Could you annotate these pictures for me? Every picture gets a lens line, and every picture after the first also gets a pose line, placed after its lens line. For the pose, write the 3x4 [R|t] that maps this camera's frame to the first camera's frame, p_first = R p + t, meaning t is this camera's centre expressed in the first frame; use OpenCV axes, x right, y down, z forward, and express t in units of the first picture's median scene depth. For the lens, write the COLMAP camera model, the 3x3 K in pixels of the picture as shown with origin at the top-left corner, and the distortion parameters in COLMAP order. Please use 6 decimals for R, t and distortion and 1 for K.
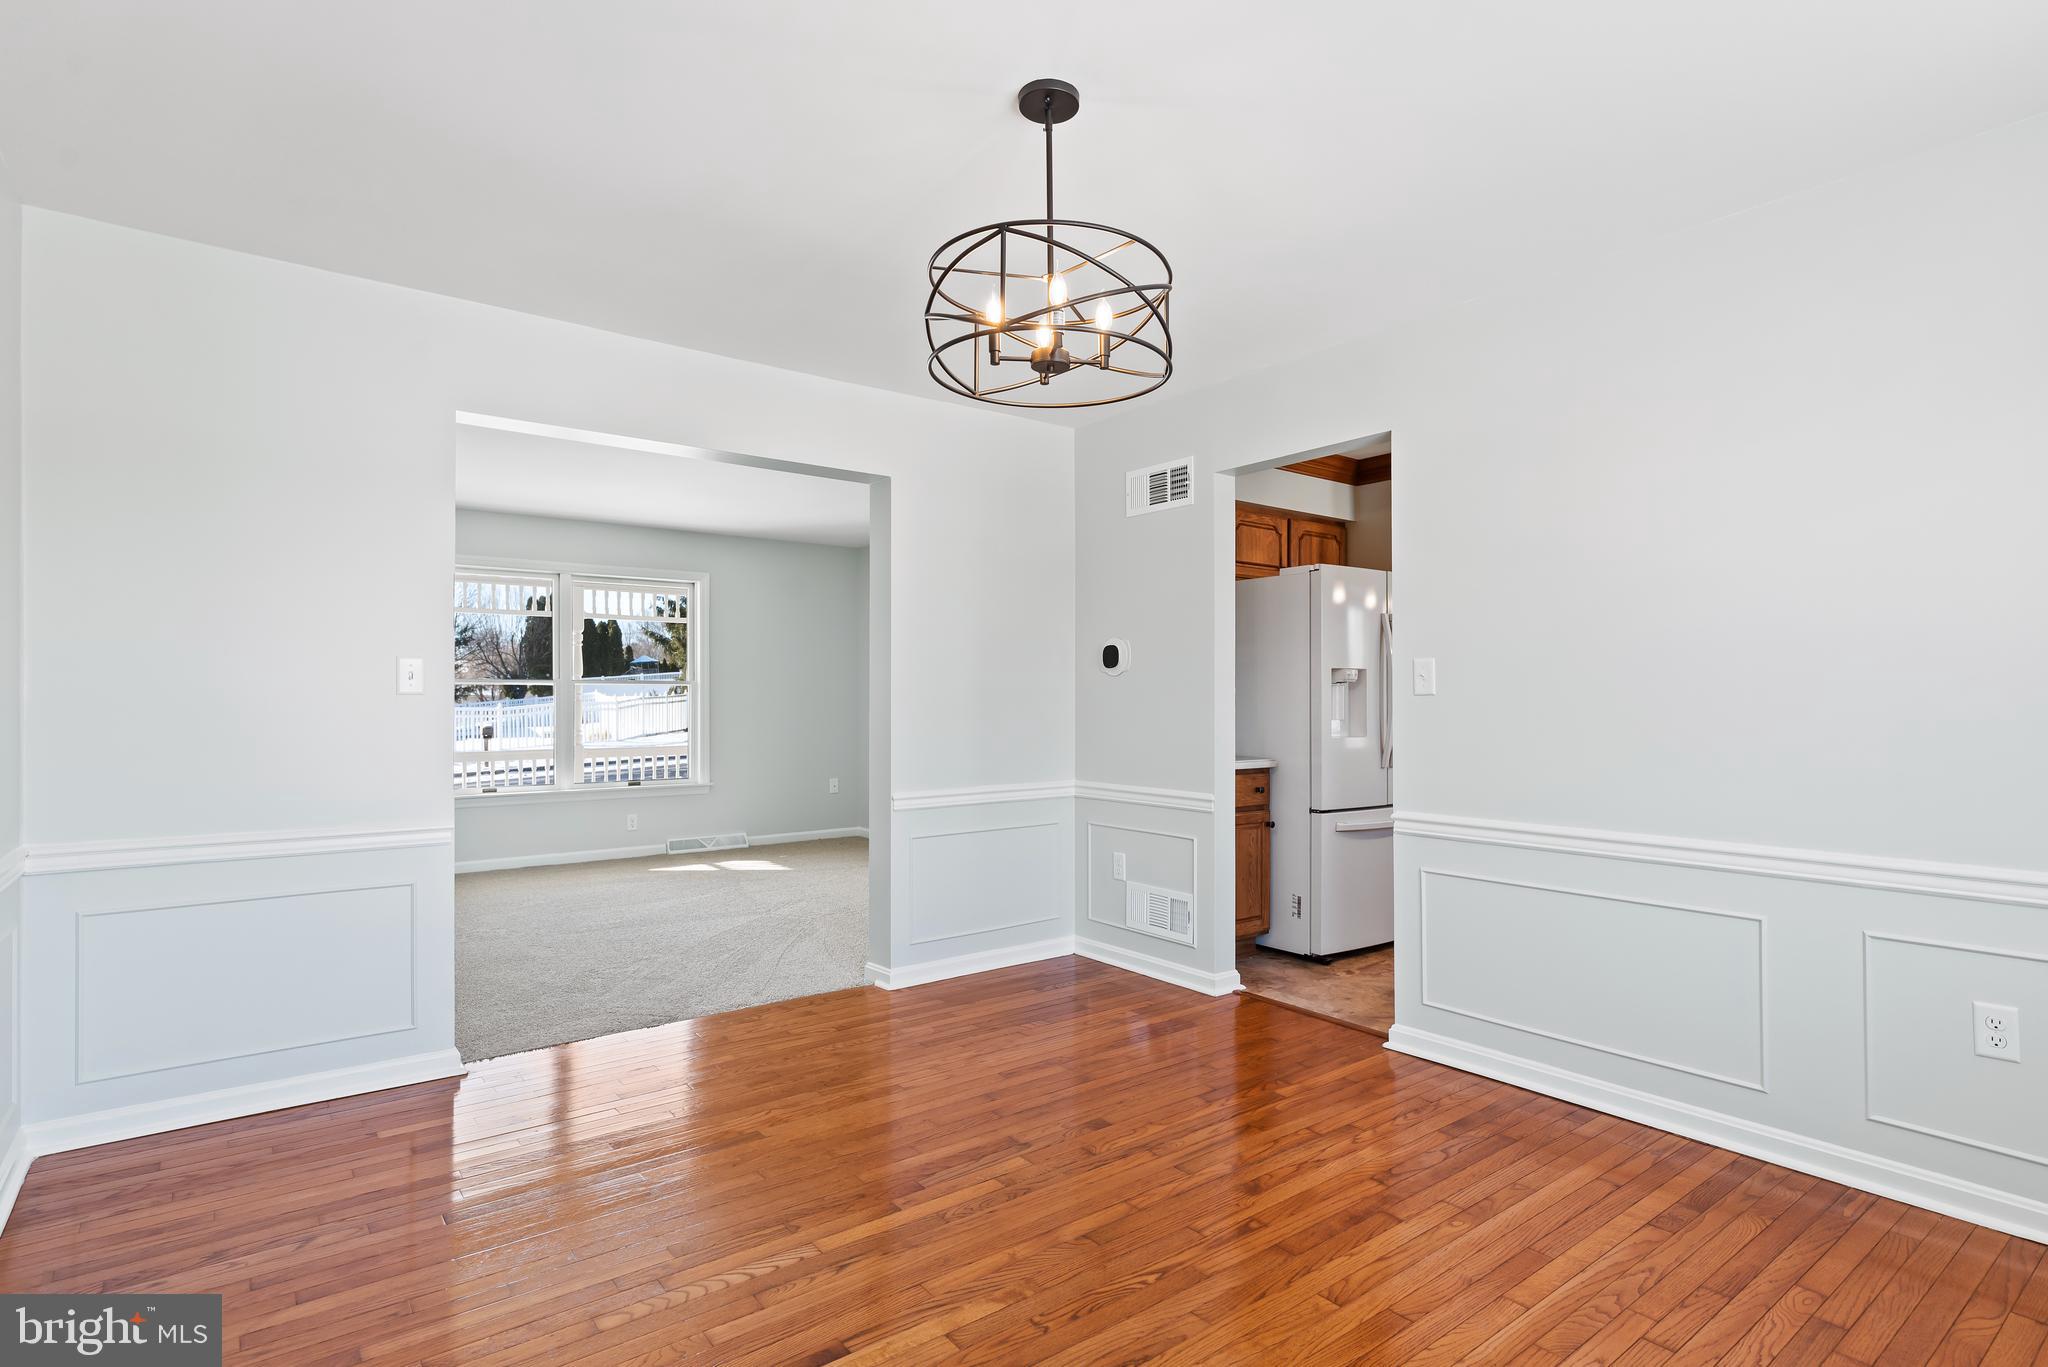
lens RADIAL K [[1035.6, 0, 1061.3], [0, 1035.6, 694.6], [0, 0, 1]] dist [0.001461, -0.000062]
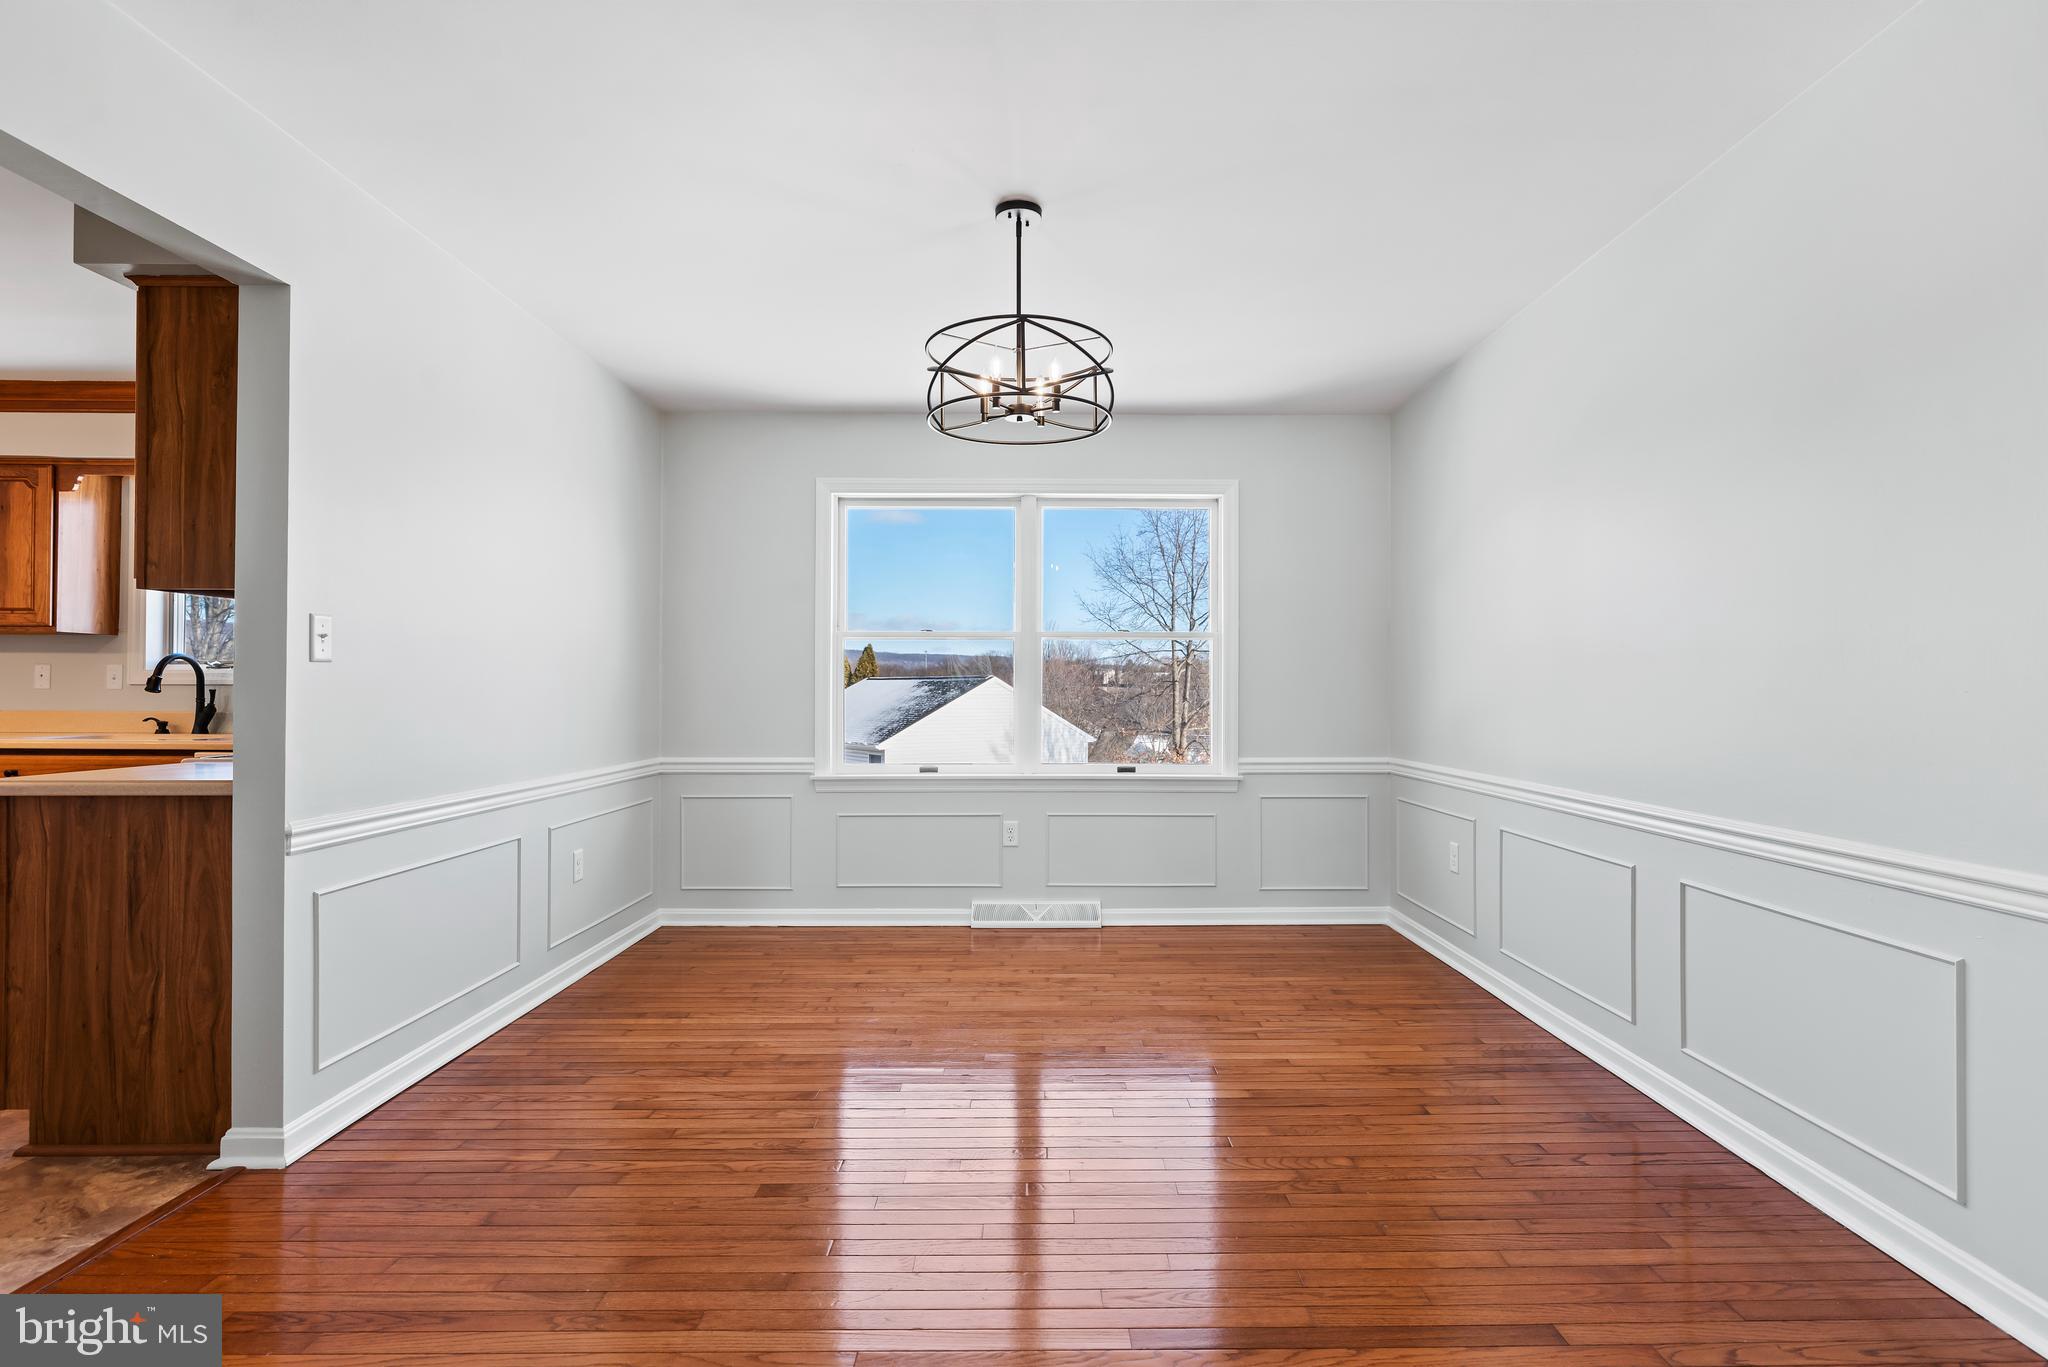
lens RADIAL K [[983.1, 0, 1062.3], [0, 983.1, 679.9], [0, 0, 1]] dist [0.002891, 0.000476]
pose [[-0.792284, 0.005645, 0.610126, -0.762849], [-0.002920, 0.999911, -0.013043, 0.033800], [-0.610145, -0.012115, -0.792197, 1.834803]]
